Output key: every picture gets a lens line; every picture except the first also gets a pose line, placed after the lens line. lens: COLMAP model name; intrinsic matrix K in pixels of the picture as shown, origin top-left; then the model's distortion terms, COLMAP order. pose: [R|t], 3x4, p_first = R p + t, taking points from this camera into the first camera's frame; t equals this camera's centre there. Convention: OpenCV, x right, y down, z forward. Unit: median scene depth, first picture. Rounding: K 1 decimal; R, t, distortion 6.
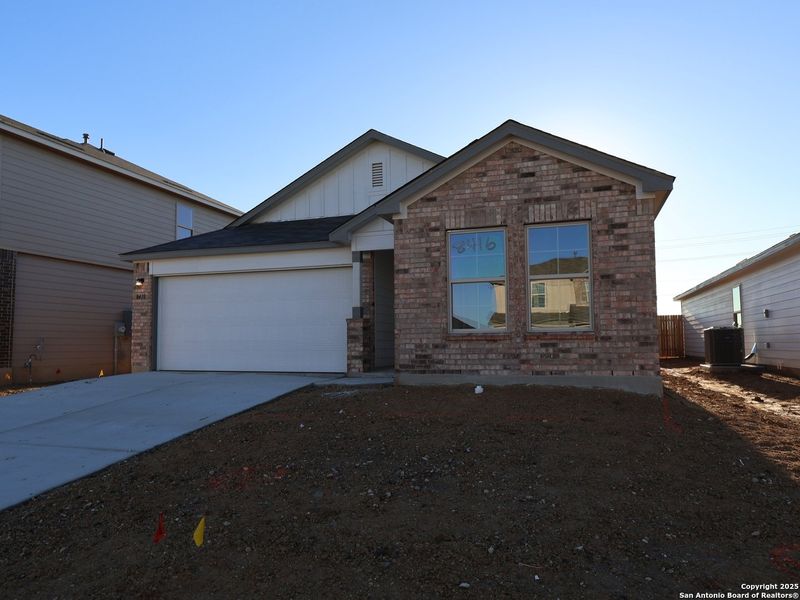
lens RADIAL K [[523.6, 0, 400.0], [0, 523.6, 300.0], [0, 0, 1]] dist [0.000679, -0.000025]
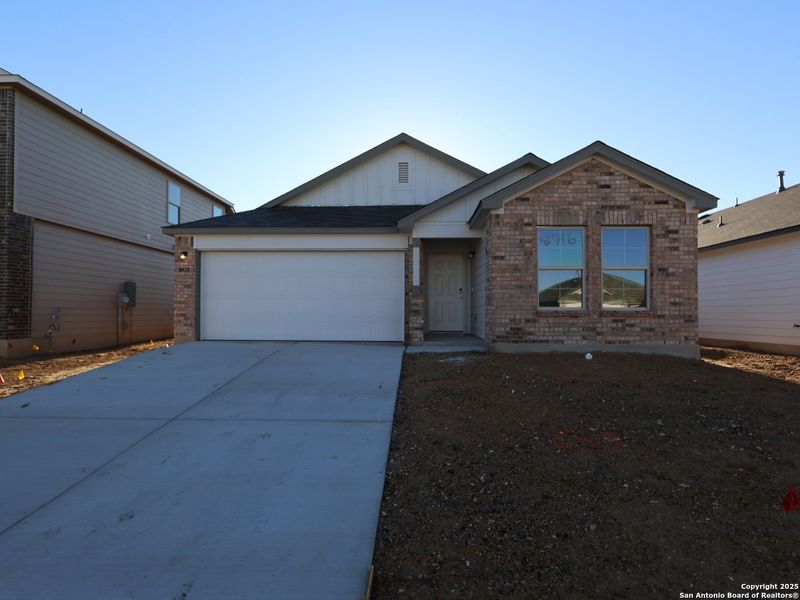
lens RADIAL K [[419.3, 0, 400.2], [0, 419.3, 303.0], [0, 0, 1]] dist [0.000044, 0.000922]
pose [[0.963954, 0.019053, 0.265387, -0.485275], [-0.033217, 0.998247, 0.048987, 0.008547], [-0.263989, -0.056036, 0.962897, 0.137583]]
